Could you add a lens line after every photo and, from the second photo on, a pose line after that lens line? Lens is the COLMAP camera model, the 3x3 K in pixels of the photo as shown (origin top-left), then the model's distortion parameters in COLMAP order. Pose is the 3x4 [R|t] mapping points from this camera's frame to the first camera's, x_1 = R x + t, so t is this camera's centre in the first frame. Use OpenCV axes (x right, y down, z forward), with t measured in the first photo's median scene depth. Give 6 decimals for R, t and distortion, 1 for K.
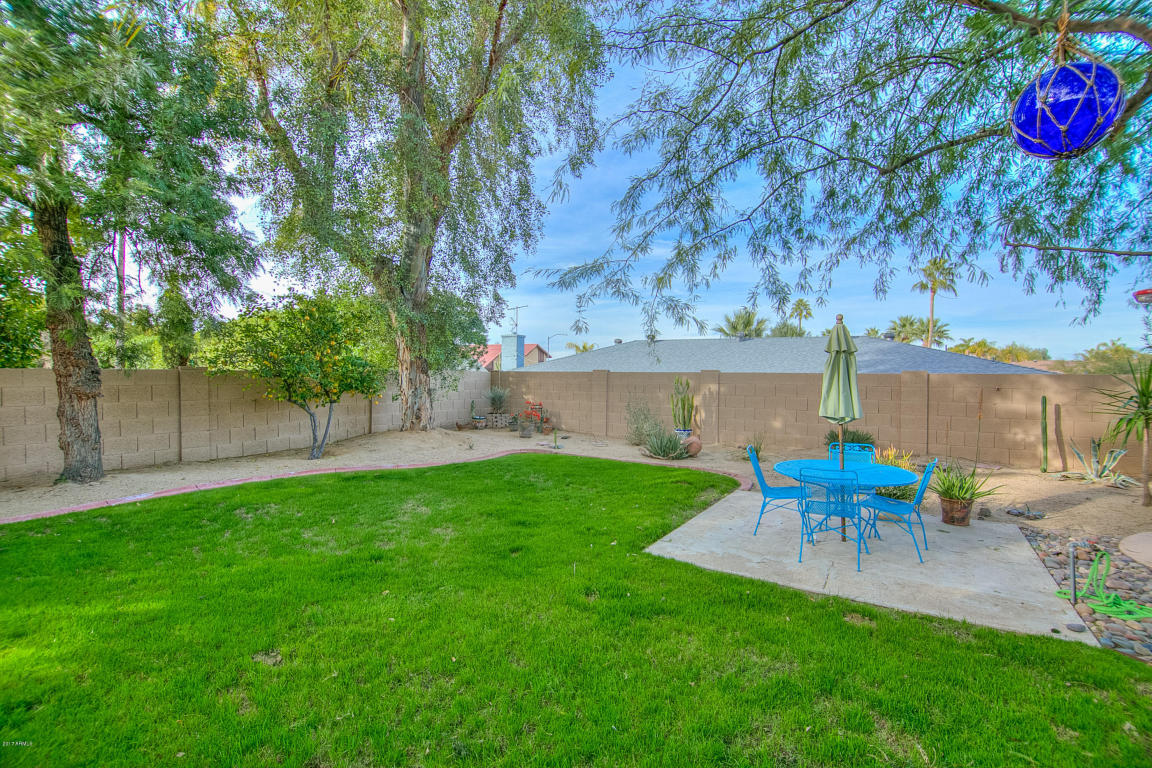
lens RADIAL K [[521.3, 0, 577.4], [0, 521.3, 380.5], [0, 0, 1]] dist [-0.003992, -0.007177]
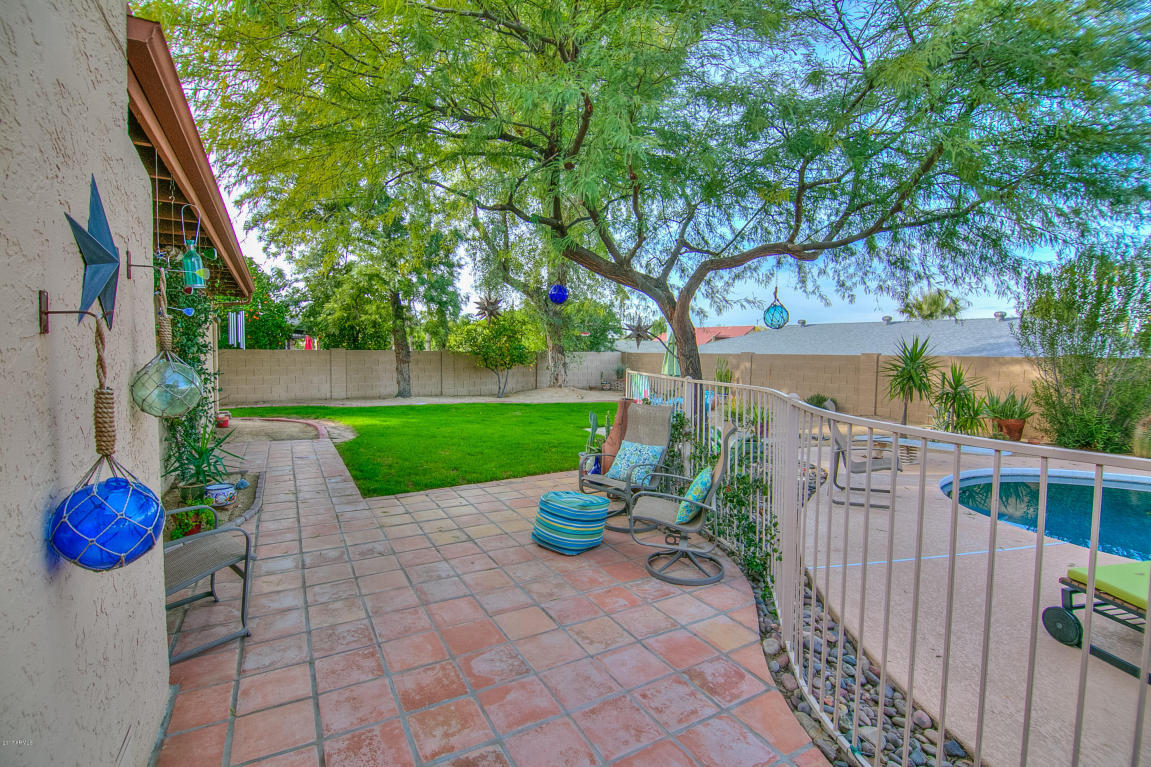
lens RADIAL K [[520.8, 0, 573.3], [0, 520.8, 383.2], [0, 0, 1]] dist [-0.003992, -0.007177]
pose [[0.896298, 0.034046, -0.442142, 0.576438], [-0.012889, 0.998627, 0.050769, -0.004545], [0.443264, -0.039806, 0.895507, -0.579104]]
